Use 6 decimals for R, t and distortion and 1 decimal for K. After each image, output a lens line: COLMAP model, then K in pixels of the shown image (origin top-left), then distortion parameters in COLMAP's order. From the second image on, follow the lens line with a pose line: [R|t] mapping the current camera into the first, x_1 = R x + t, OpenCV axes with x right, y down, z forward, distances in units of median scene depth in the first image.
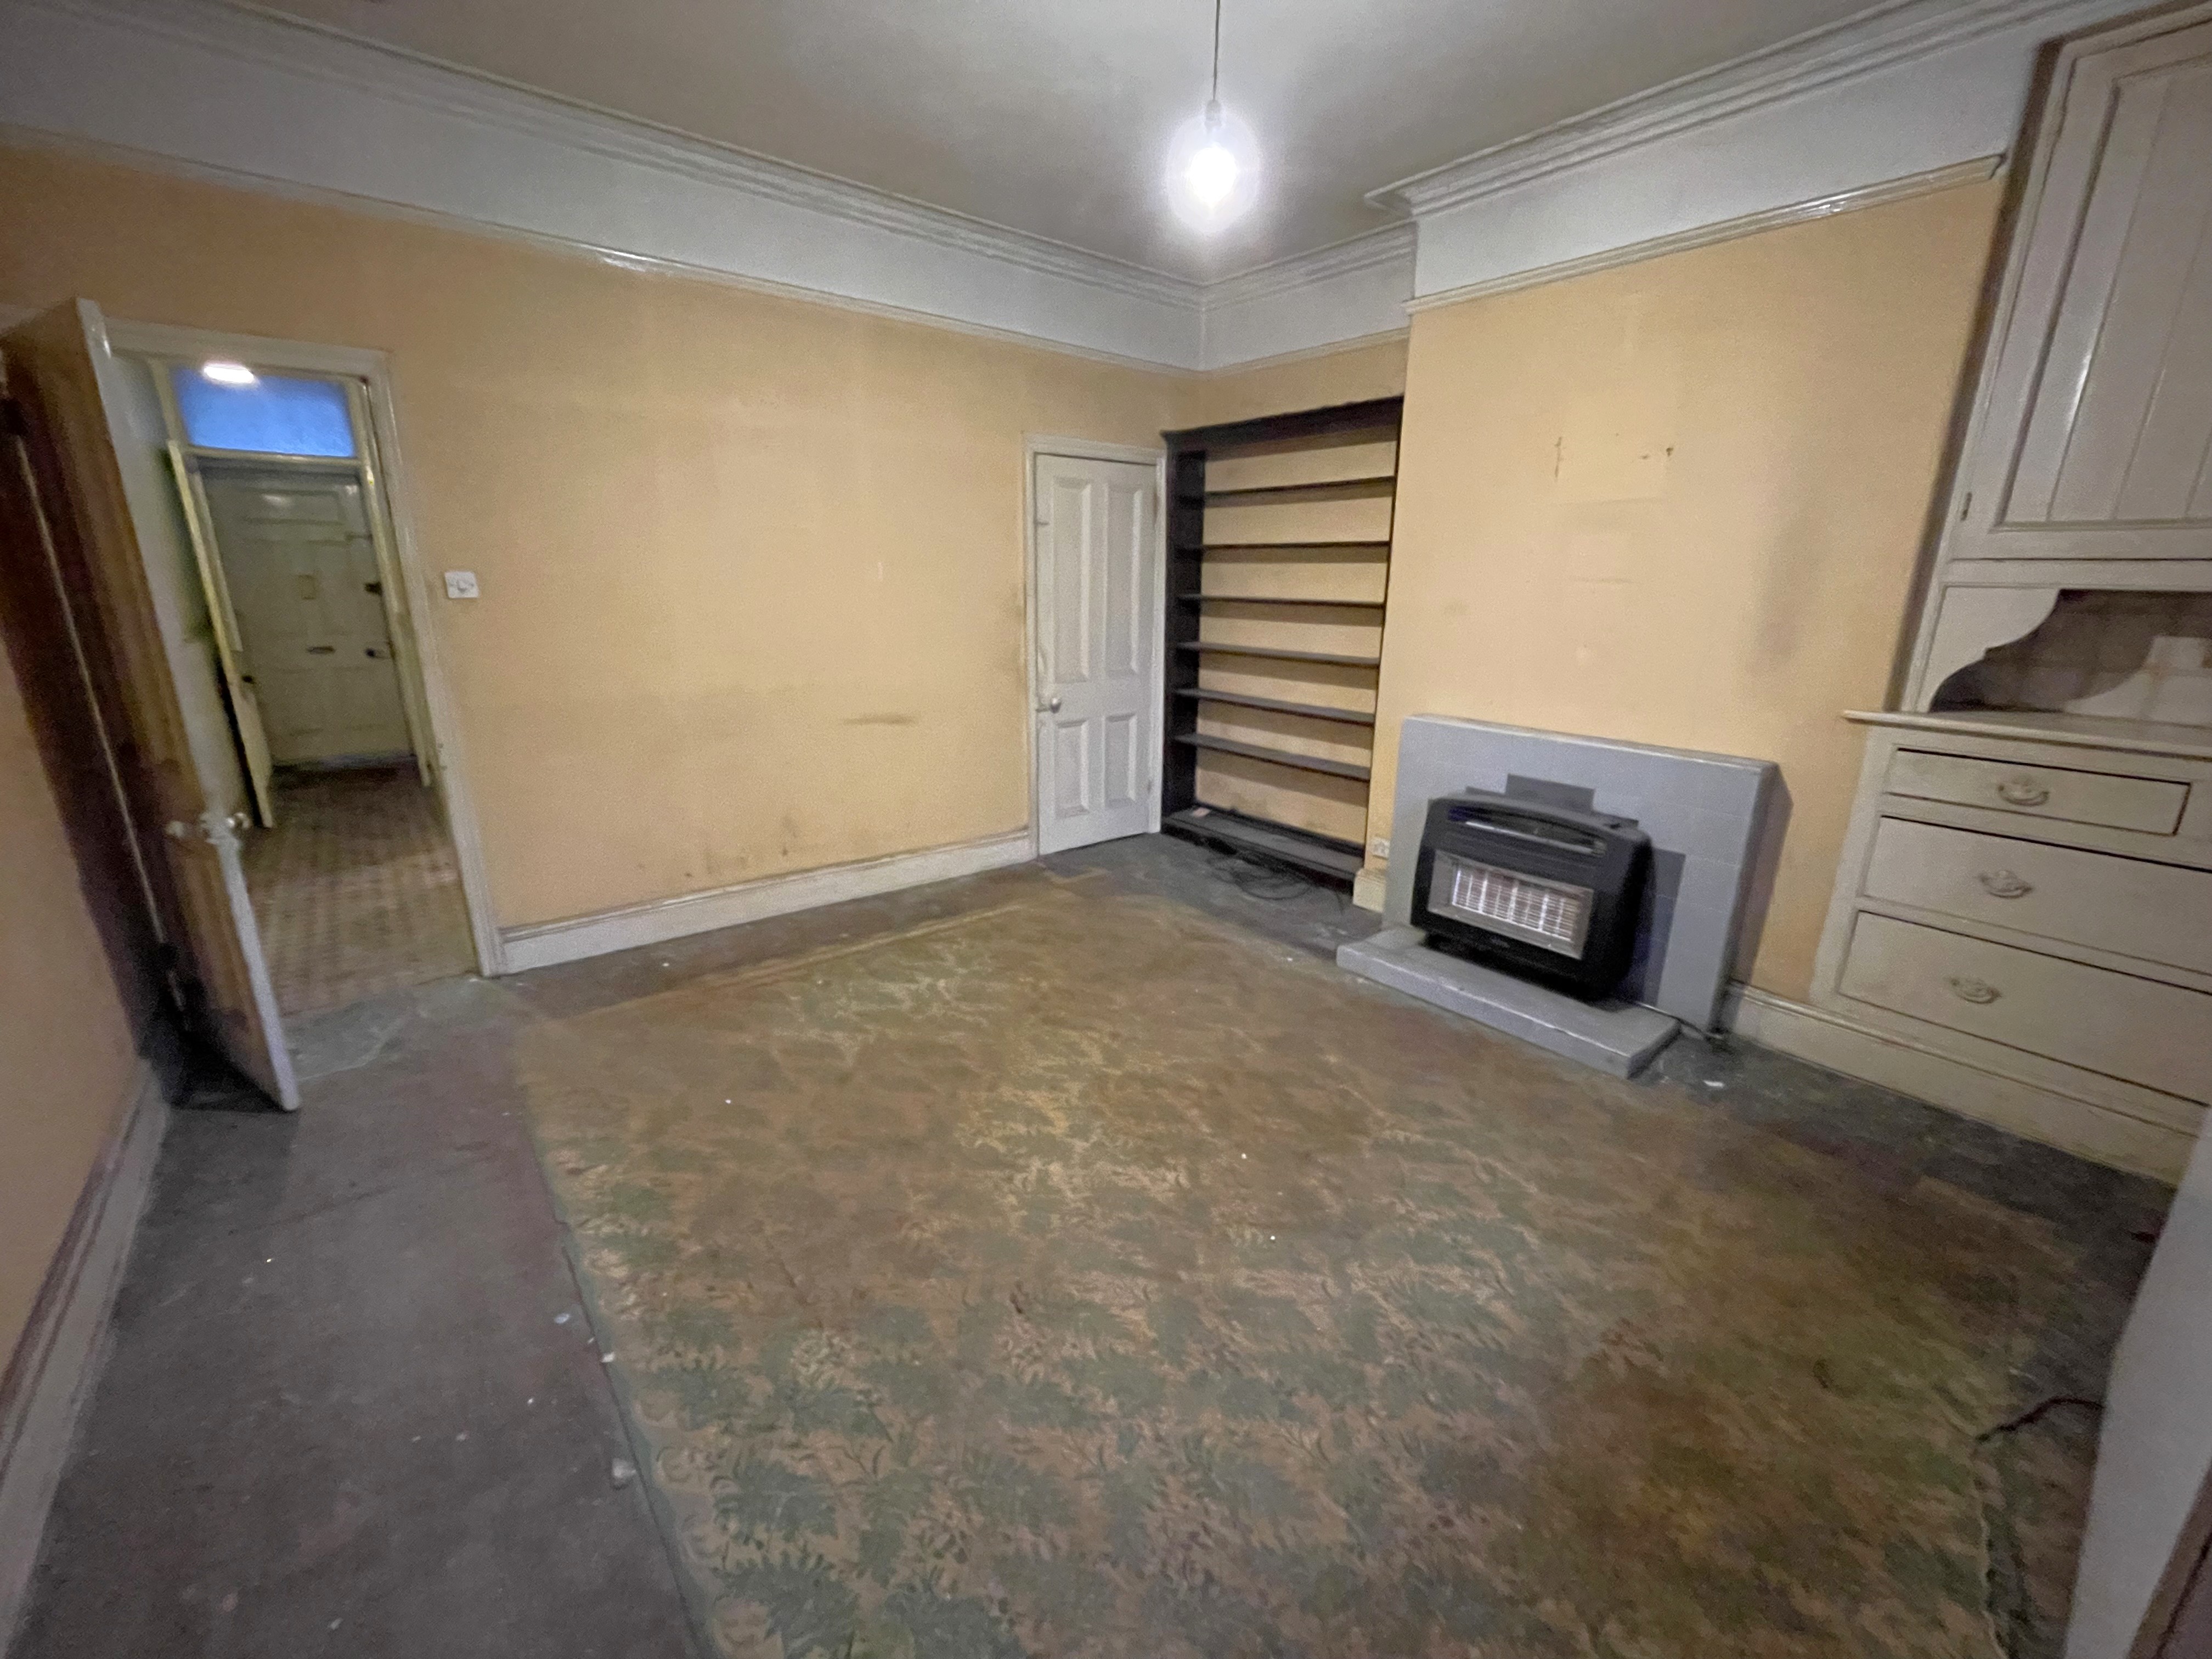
lens RADIAL K [[905.7, 0, 1113.2], [0, 905.7, 826.9], [0, 0, 1]] dist [-0.003887, 0.000618]
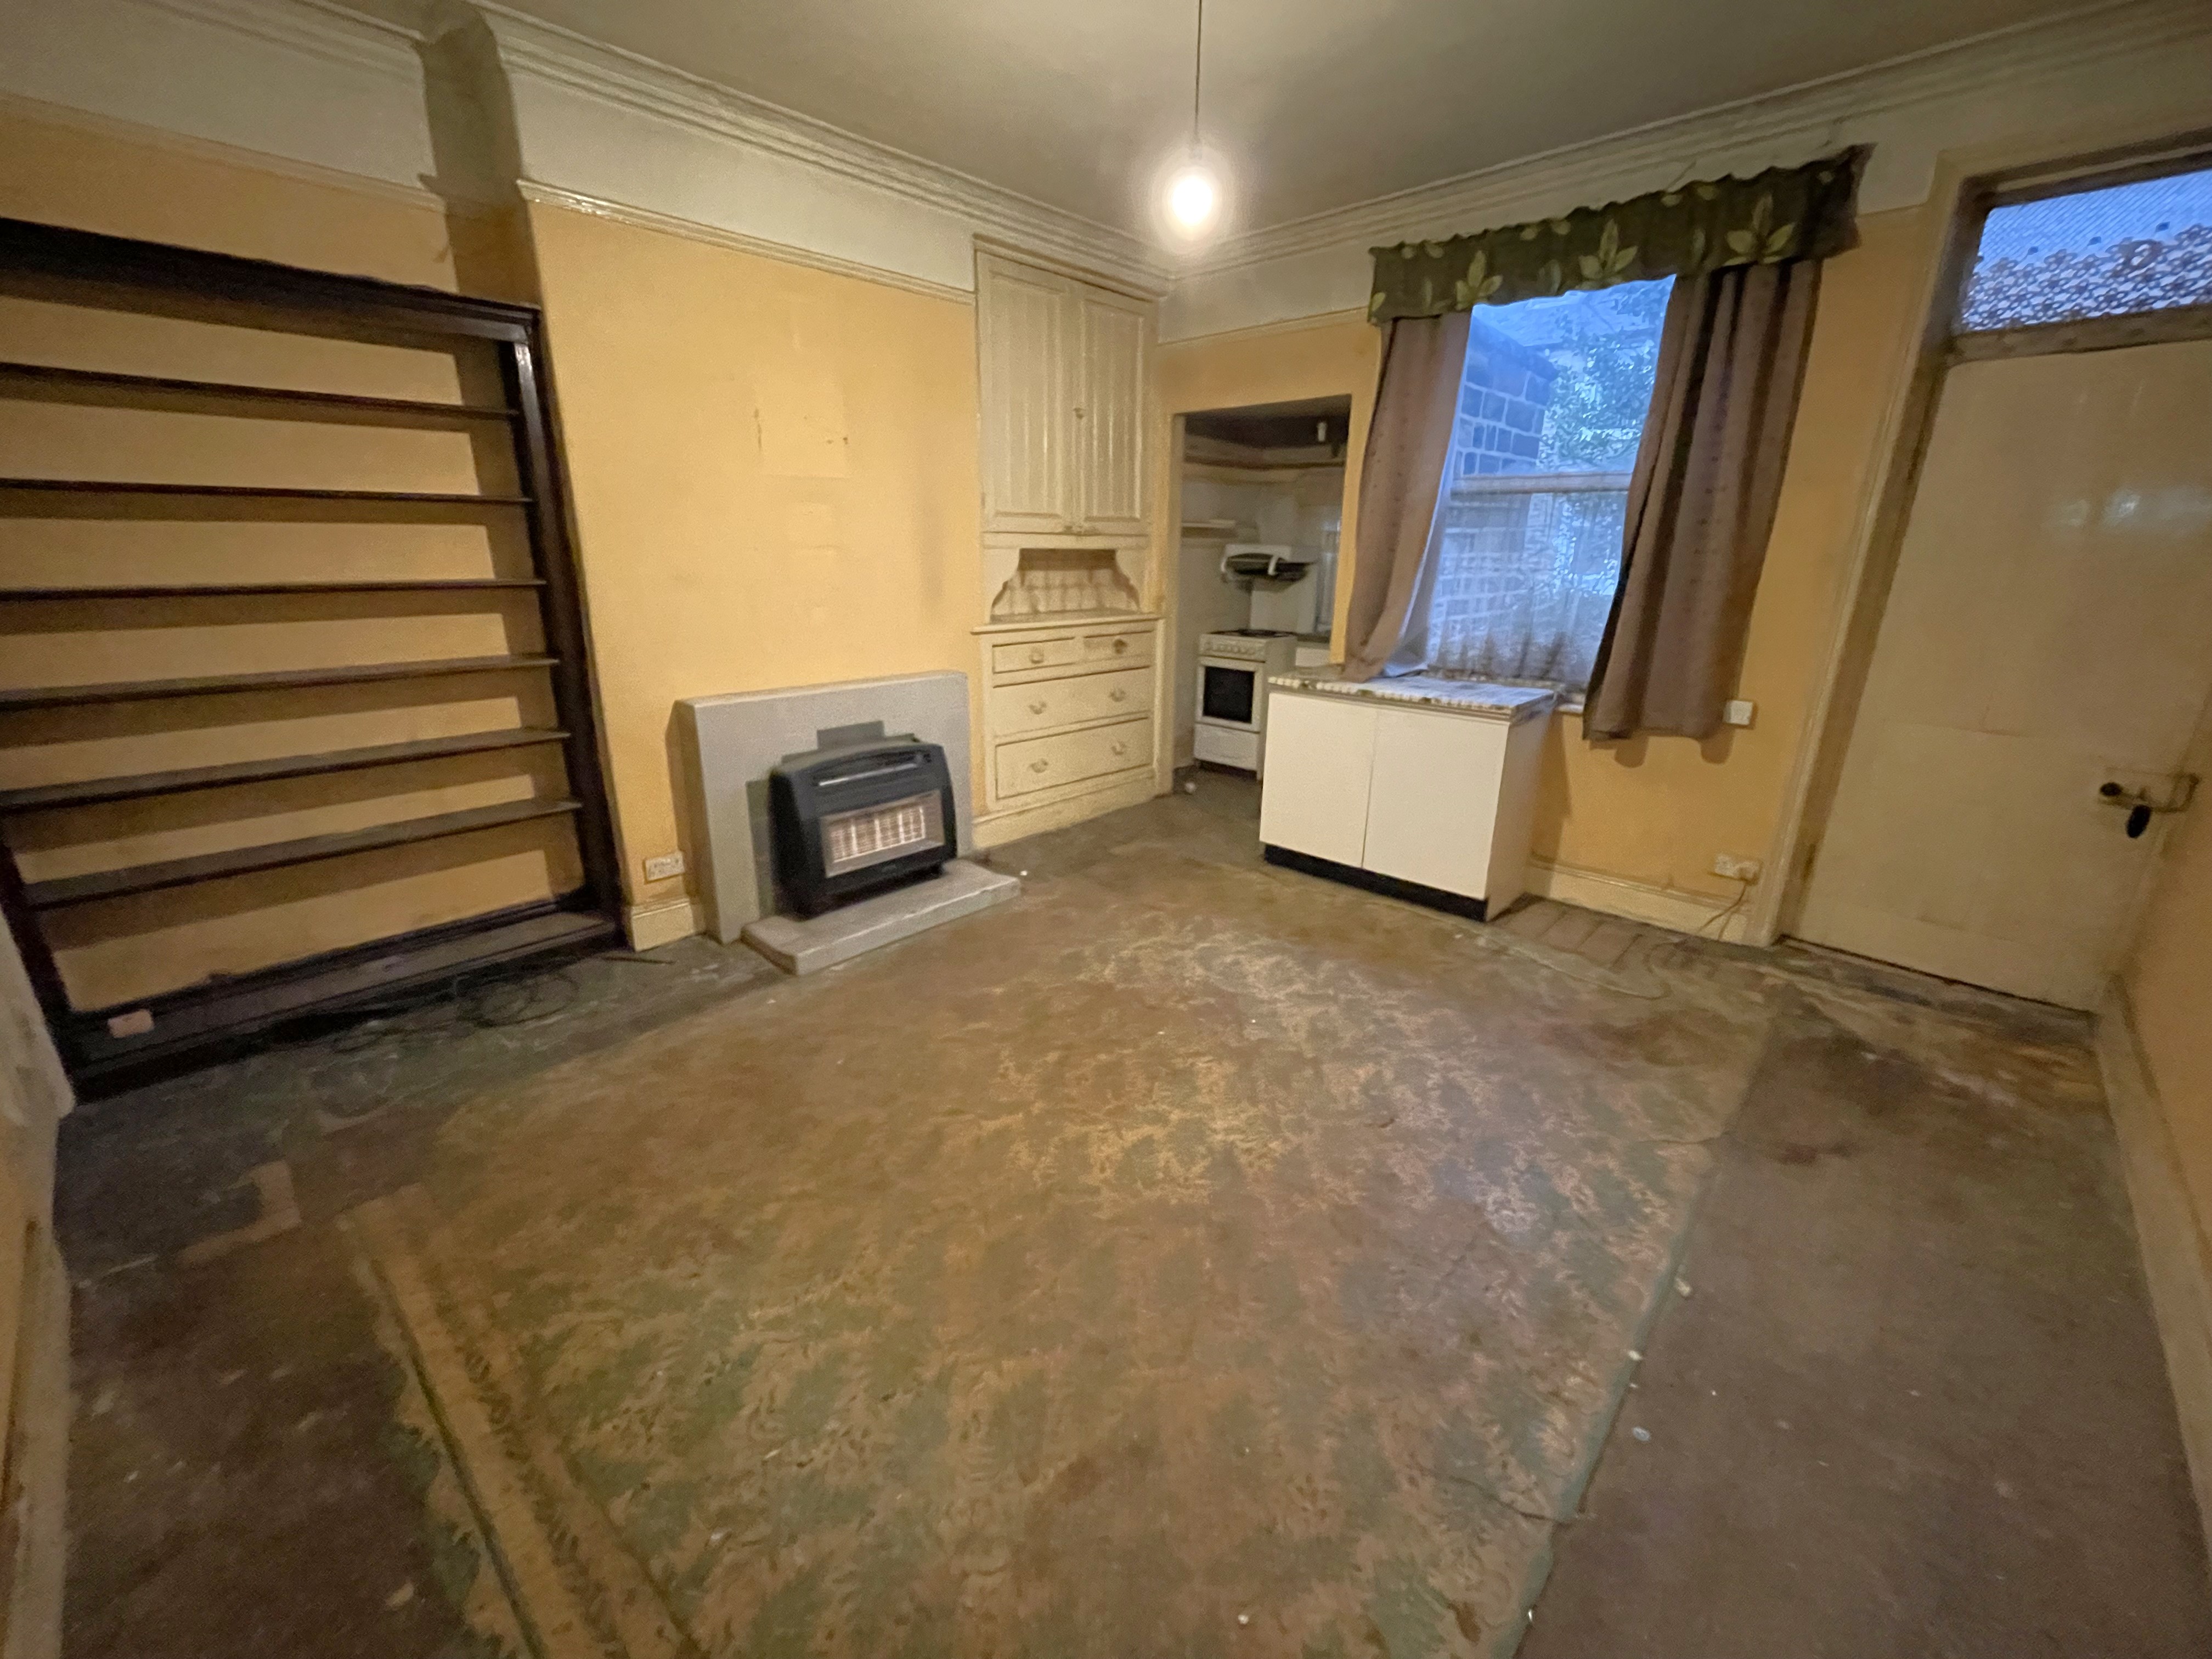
lens RADIAL K [[905.7, 0, 1102.3], [0, 905.7, 824.2], [0, 0, 1]] dist [-0.003887, 0.000618]
pose [[-0.137017, -0.308777, 0.941214, -0.802891], [0.256416, 0.906733, 0.334793, -0.282710], [-0.956806, 0.287214, -0.045062, 0.932737]]
